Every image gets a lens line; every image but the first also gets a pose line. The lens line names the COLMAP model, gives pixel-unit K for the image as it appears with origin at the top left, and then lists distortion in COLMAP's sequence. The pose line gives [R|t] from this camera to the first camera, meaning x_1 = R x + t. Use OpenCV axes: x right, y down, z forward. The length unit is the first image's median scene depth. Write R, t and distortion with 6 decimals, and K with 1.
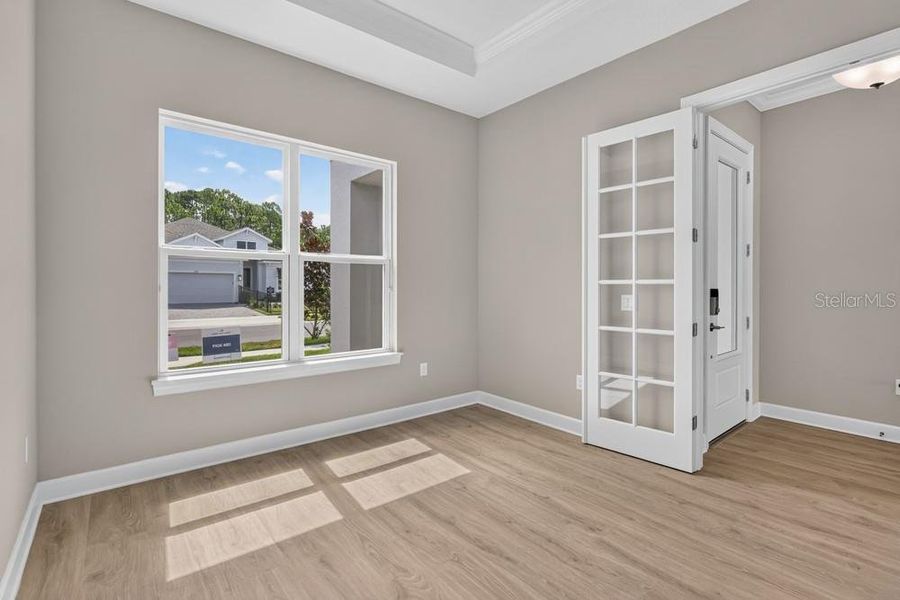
lens RADIAL K [[418.2, 0, 449.4], [0, 418.2, 289.5], [0, 0, 1]] dist [-0.001487, 0.000648]
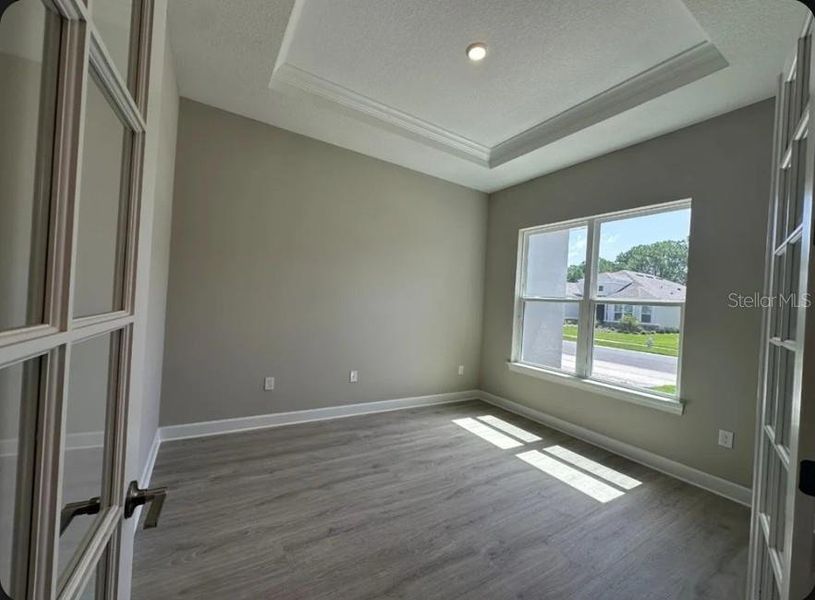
lens RADIAL K [[326.5, 0, 408.6], [0, 326.5, 303.0], [0, 0, 1]] dist [0.008868, 0.000020]
pose [[-0.121279, -0.013904, -0.992521, 0.939121], [-0.070844, 0.997473, -0.005317, -0.031233], [0.990087, 0.069669, -0.121958, 0.661849]]
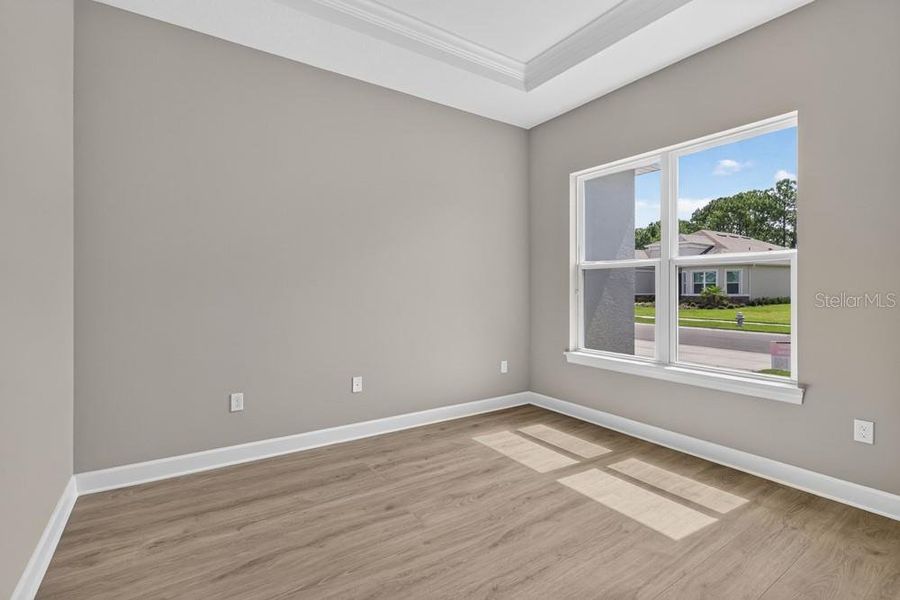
lens RADIAL K [[418.2, 0, 449.4], [0, 418.2, 289.5], [0, 0, 1]] dist [-0.001487, 0.000648]
pose [[-0.088143, -0.004339, -0.996098, 0.848496], [-0.009103, 0.999952, -0.003550, -0.002669], [0.996066, 0.008755, -0.088178, 0.677232]]
